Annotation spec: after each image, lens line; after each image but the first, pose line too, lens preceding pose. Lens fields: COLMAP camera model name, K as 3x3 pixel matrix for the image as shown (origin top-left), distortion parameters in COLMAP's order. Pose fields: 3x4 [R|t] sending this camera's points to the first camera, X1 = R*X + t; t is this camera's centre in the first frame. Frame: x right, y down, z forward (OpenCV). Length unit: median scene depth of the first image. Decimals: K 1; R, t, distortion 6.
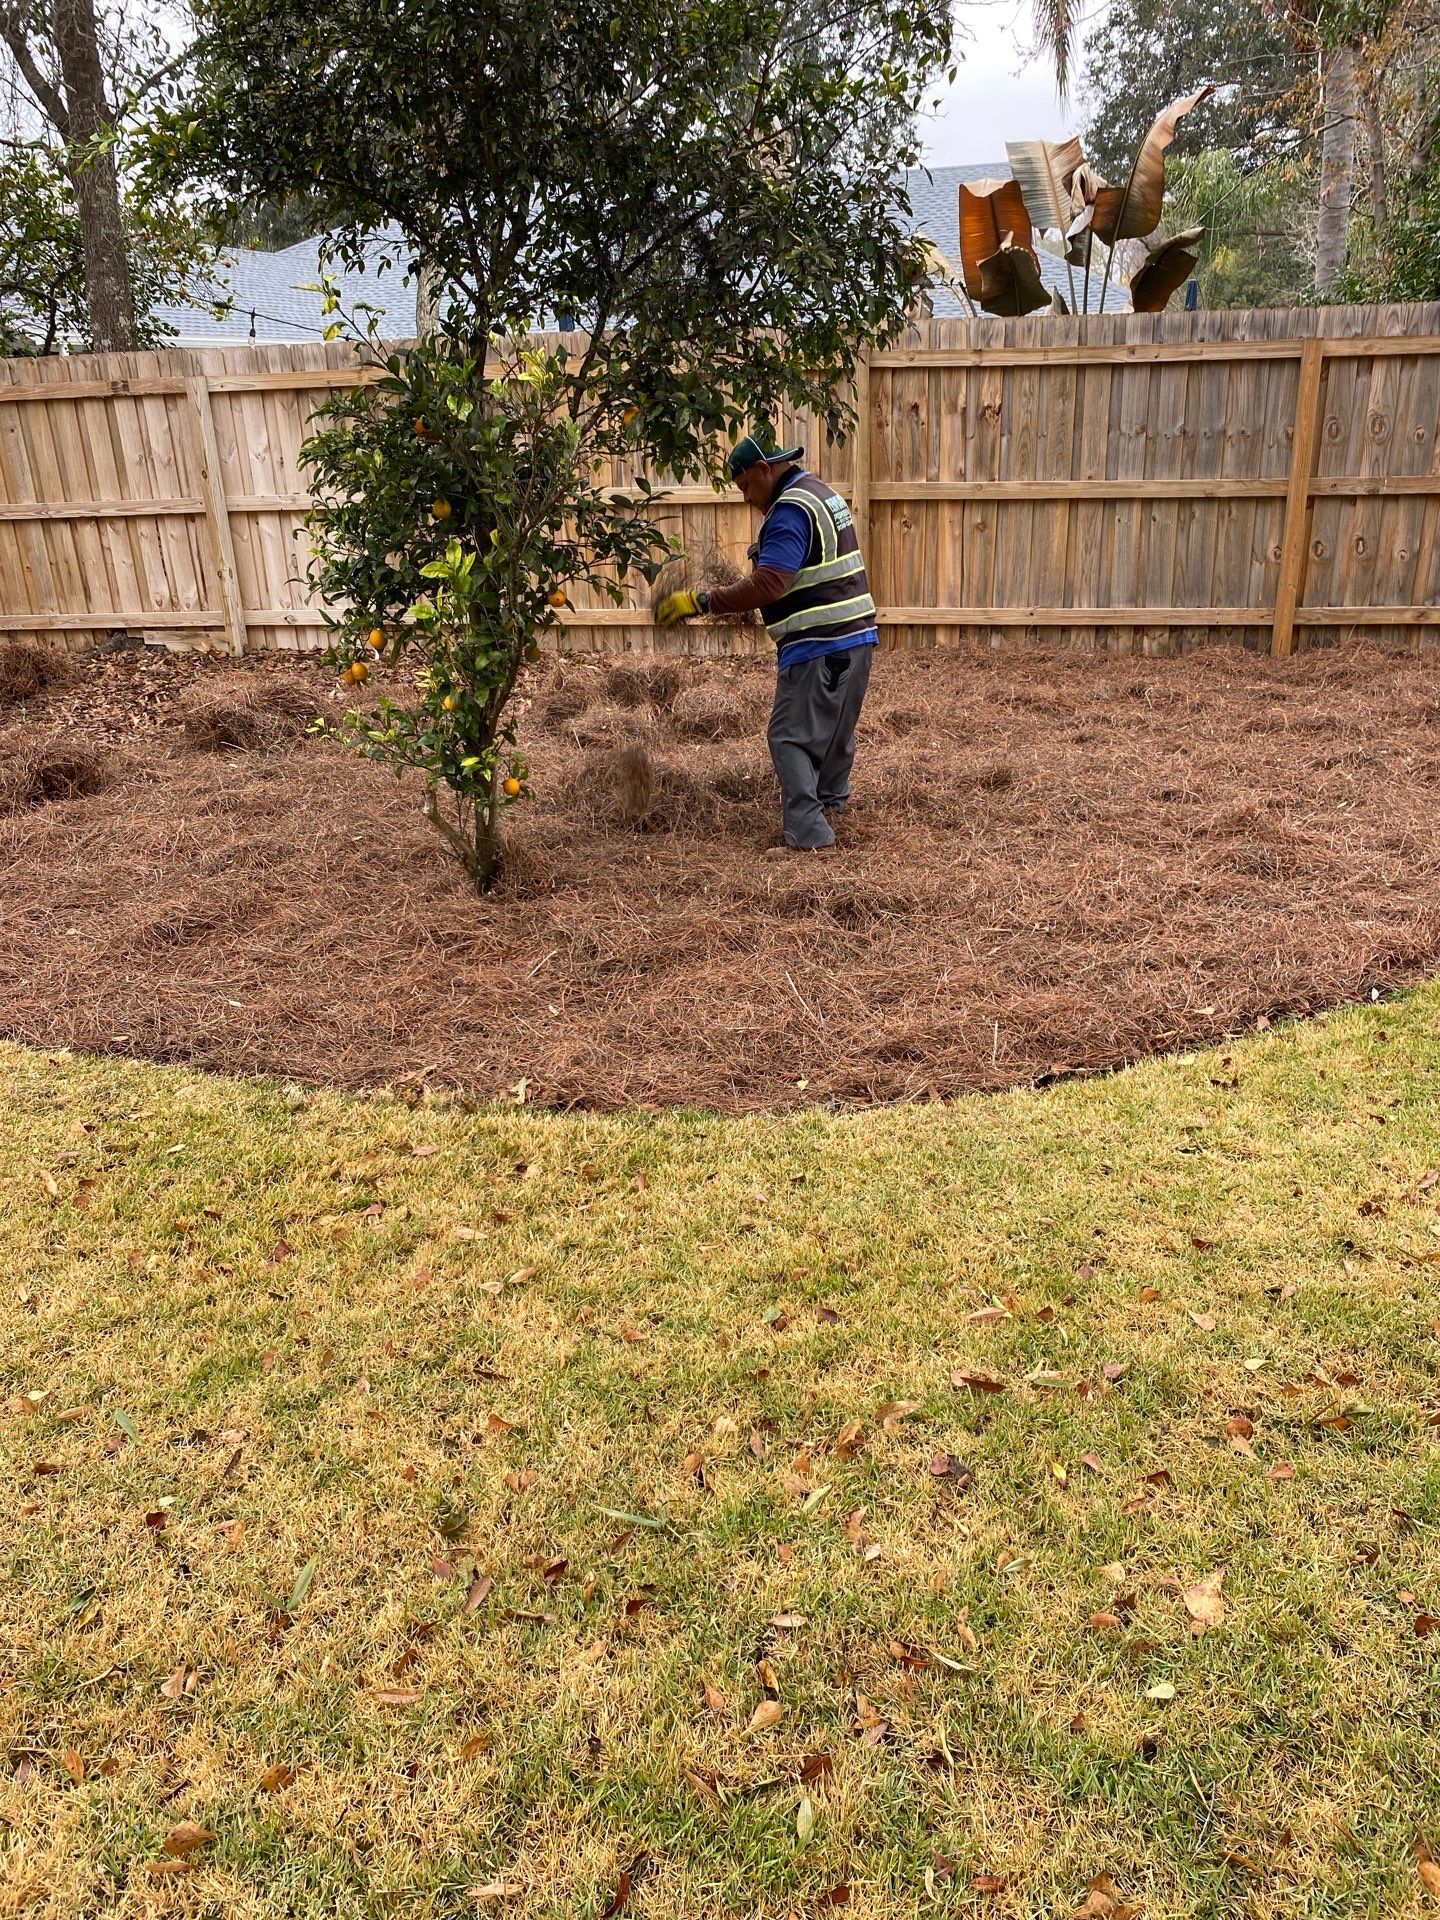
lens RADIAL K [[1502.5, 0, 721.4], [0, 1502.5, 935.8], [0, 0, 1]] dist [0.029359, -0.024716]
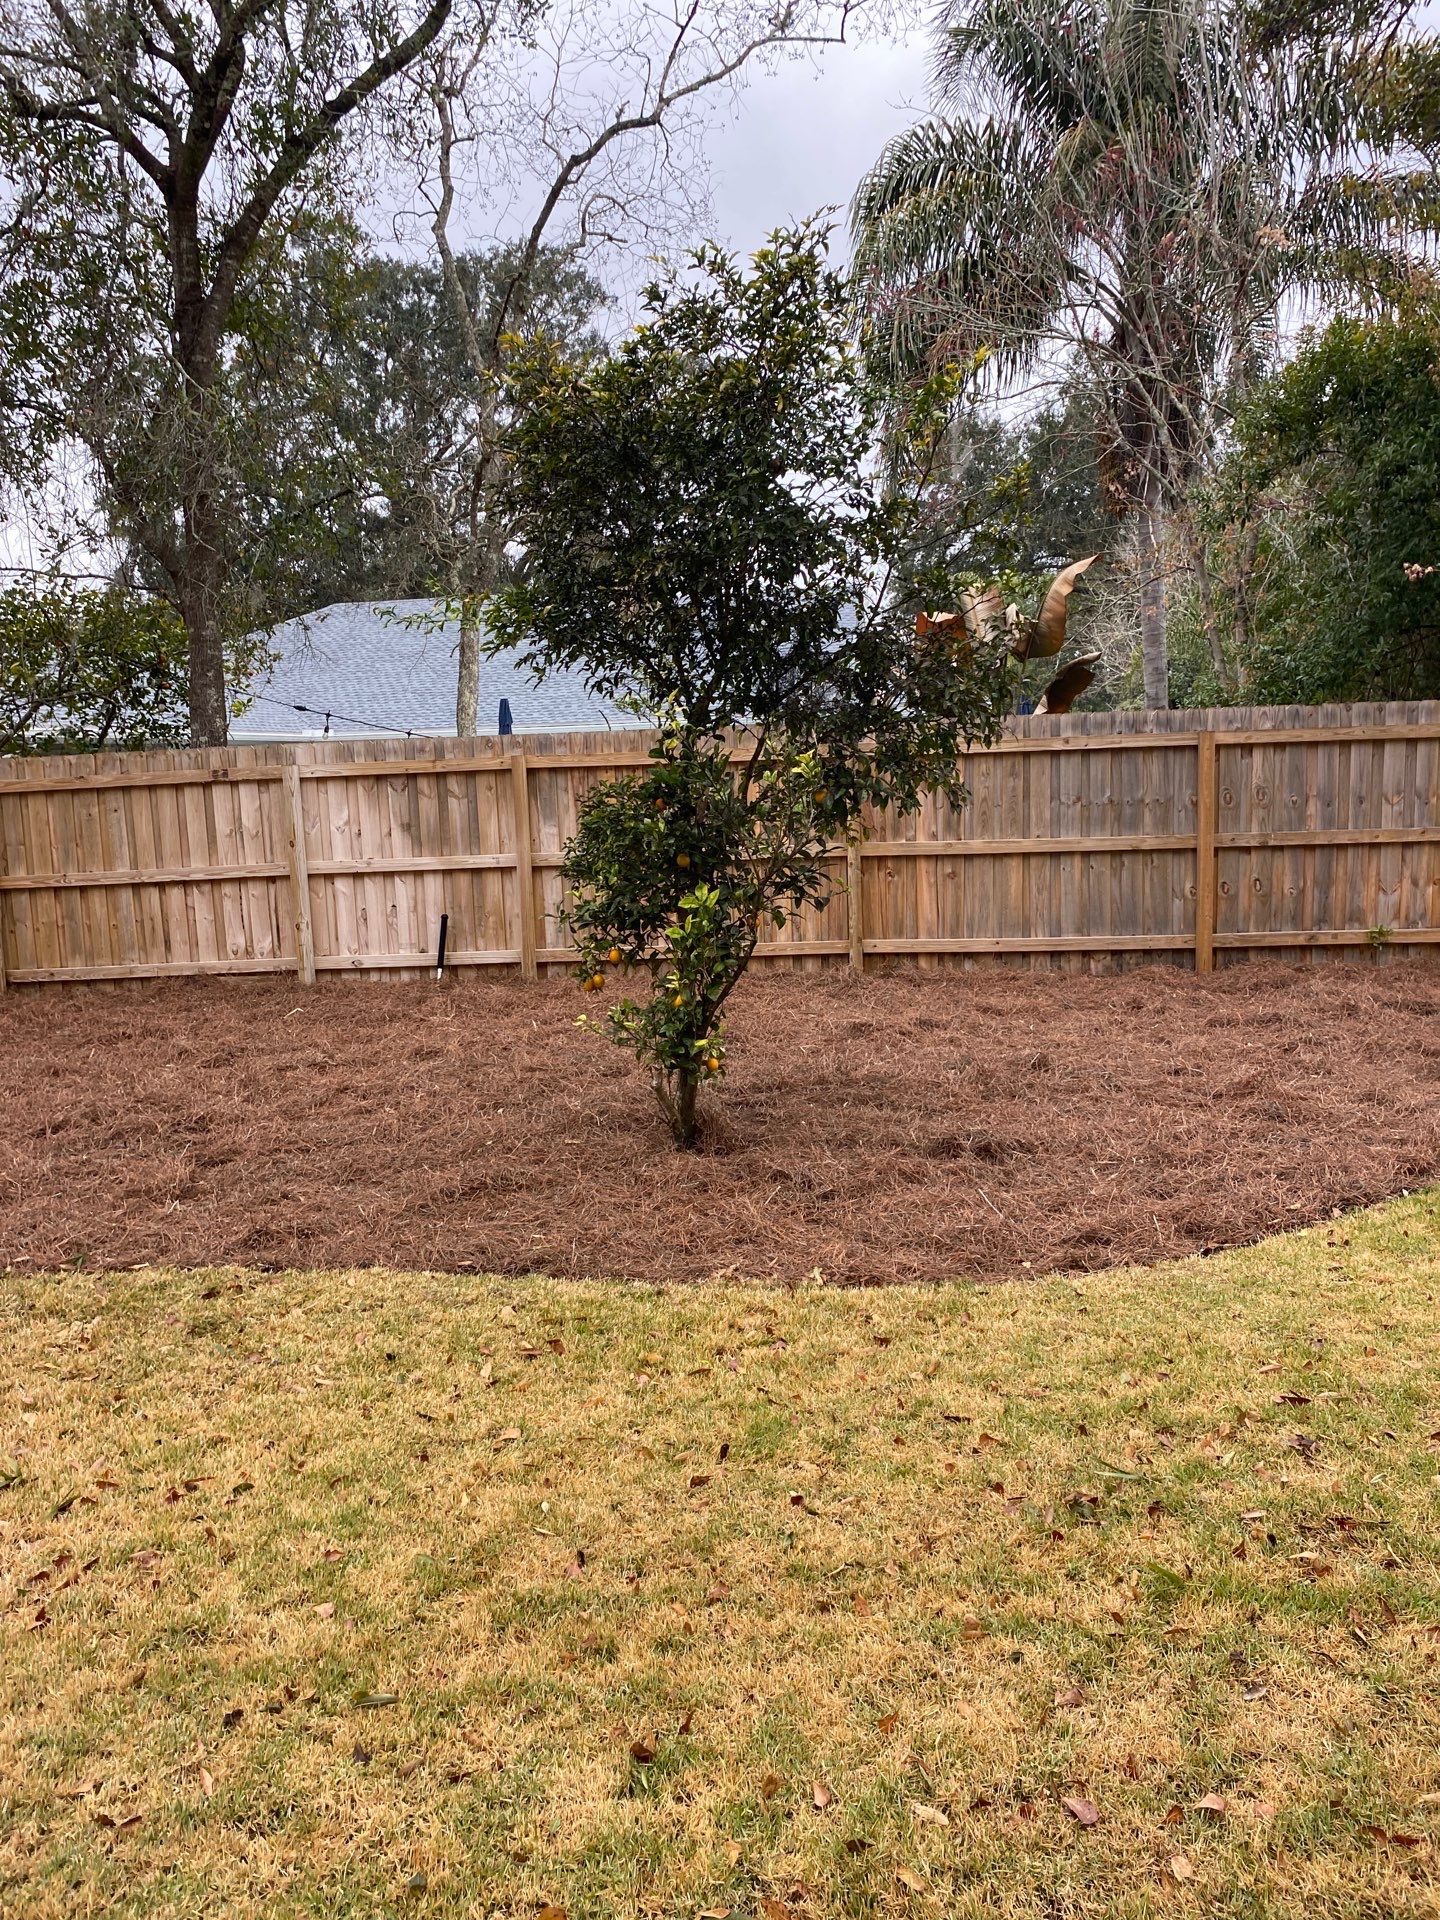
lens RADIAL K [[1491.3, 0, 674.9], [0, 1491.3, 928.4], [0, 0, 1]] dist [0.161735, -0.329093]
pose [[0.994850, -0.018684, 0.099622, -0.188460], [0.041886, 0.970798, -0.236214, 0.055569], [-0.092299, 0.239170, 0.966581, -0.169472]]
